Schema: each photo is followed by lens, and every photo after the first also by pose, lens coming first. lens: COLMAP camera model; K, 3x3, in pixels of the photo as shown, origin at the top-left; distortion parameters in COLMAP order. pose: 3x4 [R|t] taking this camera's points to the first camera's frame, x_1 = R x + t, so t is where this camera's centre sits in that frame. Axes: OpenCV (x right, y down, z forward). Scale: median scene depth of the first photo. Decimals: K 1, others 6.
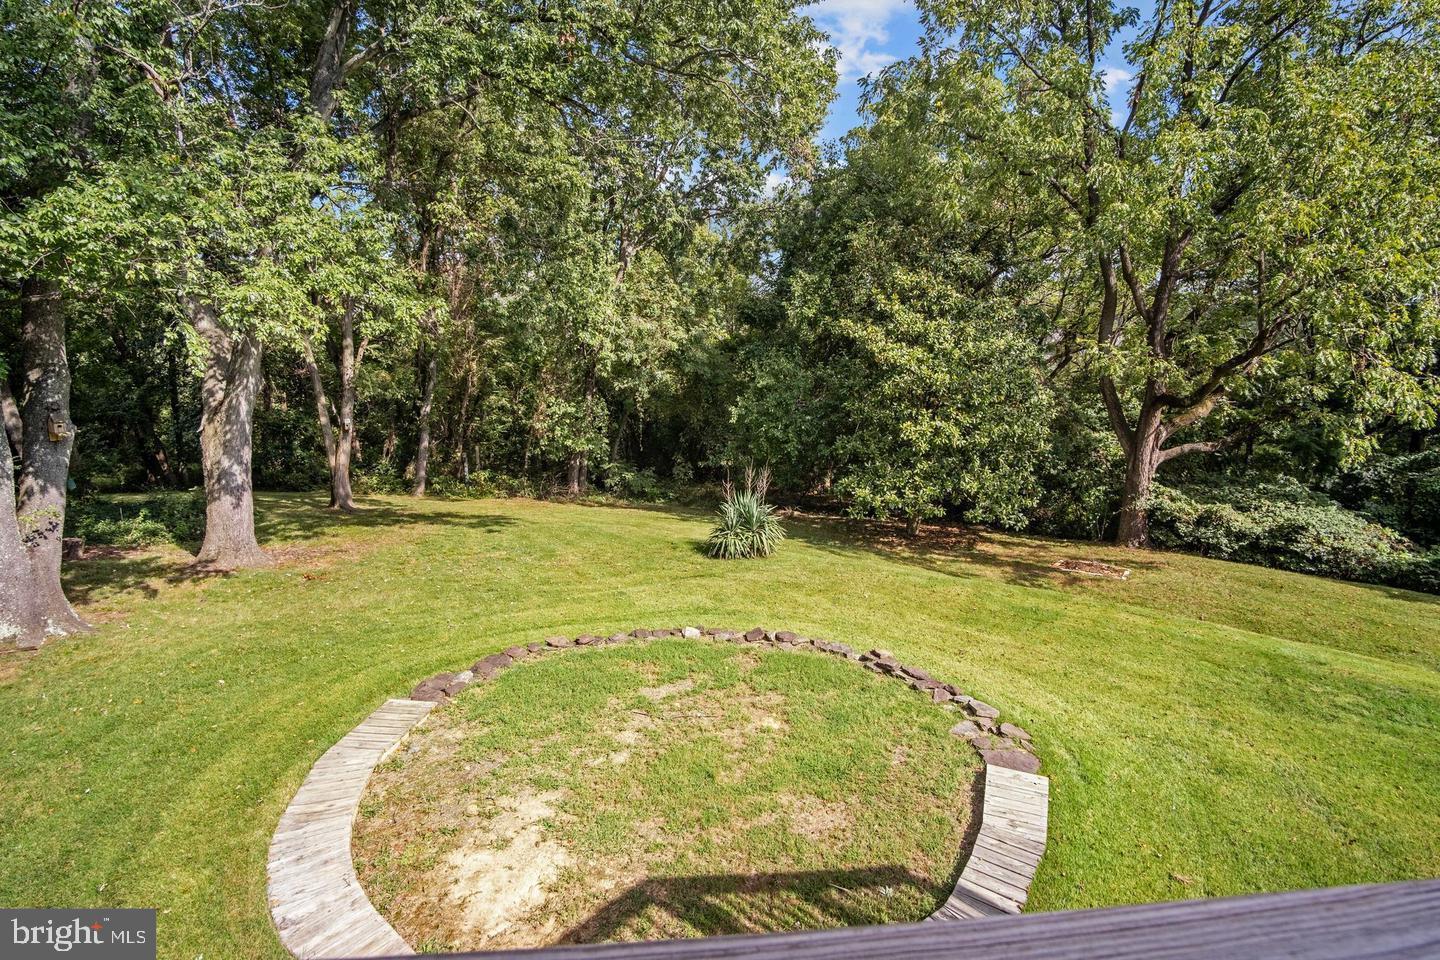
lens RADIAL K [[776.2, 0, 723.4], [0, 776.2, 474.5], [0, 0, 1]] dist [-0.024906, 0.000956]
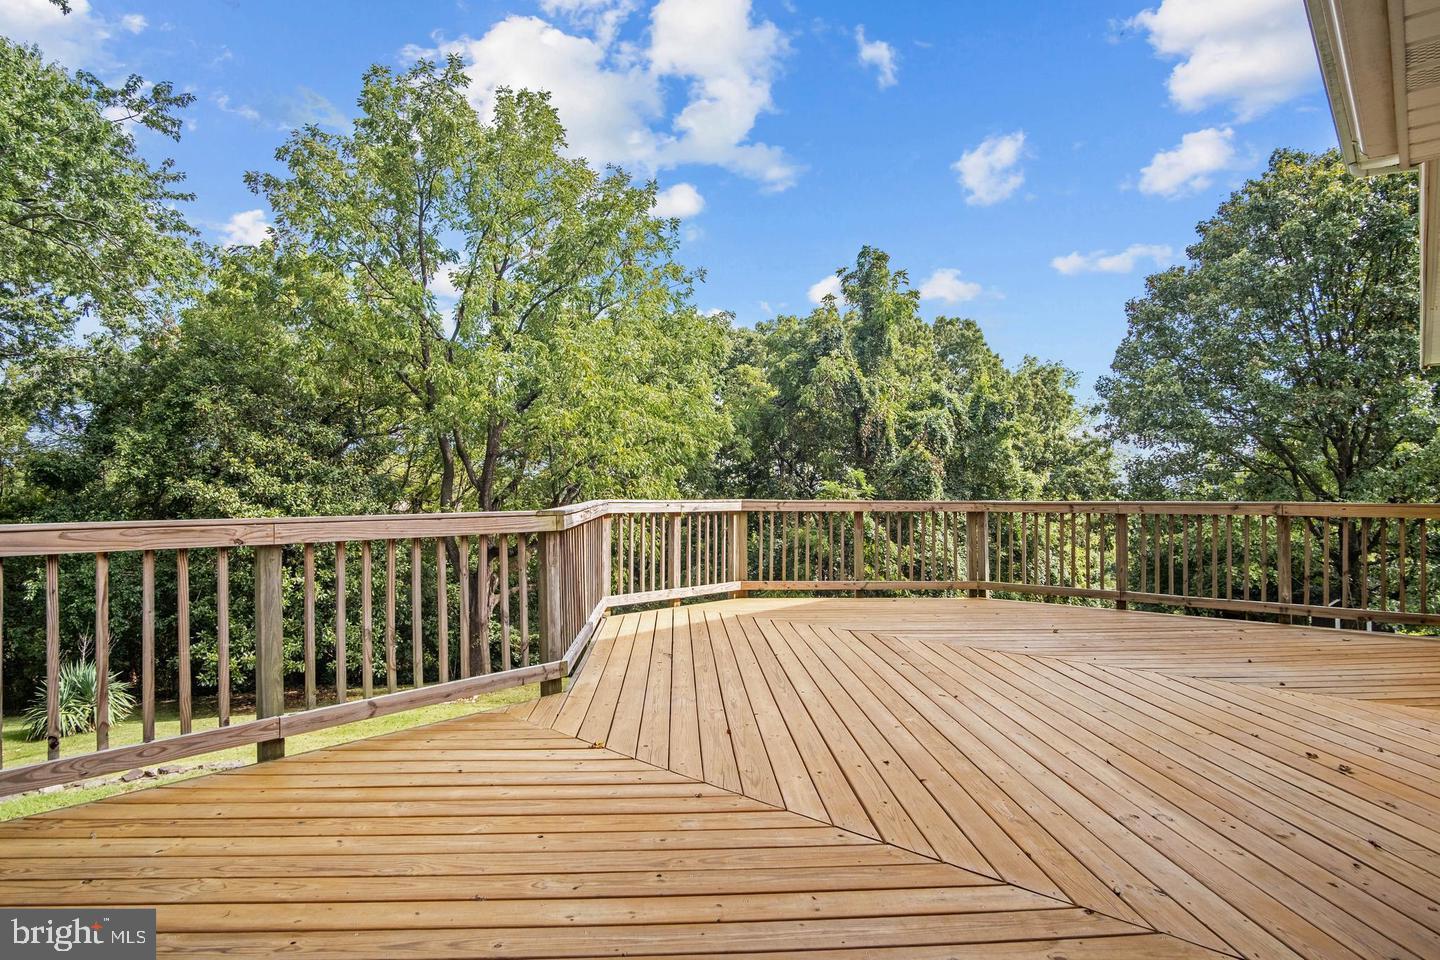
lens RADIAL K [[776.2, 0, 723.4], [0, 776.2, 474.5], [0, 0, 1]] dist [-0.024906, 0.000956]
pose [[0.700890, 0.036231, 0.712348, -0.059320], [0.119691, 0.978573, -0.167537, 0.033264], [-0.703155, 0.202687, 0.681536, -0.127996]]
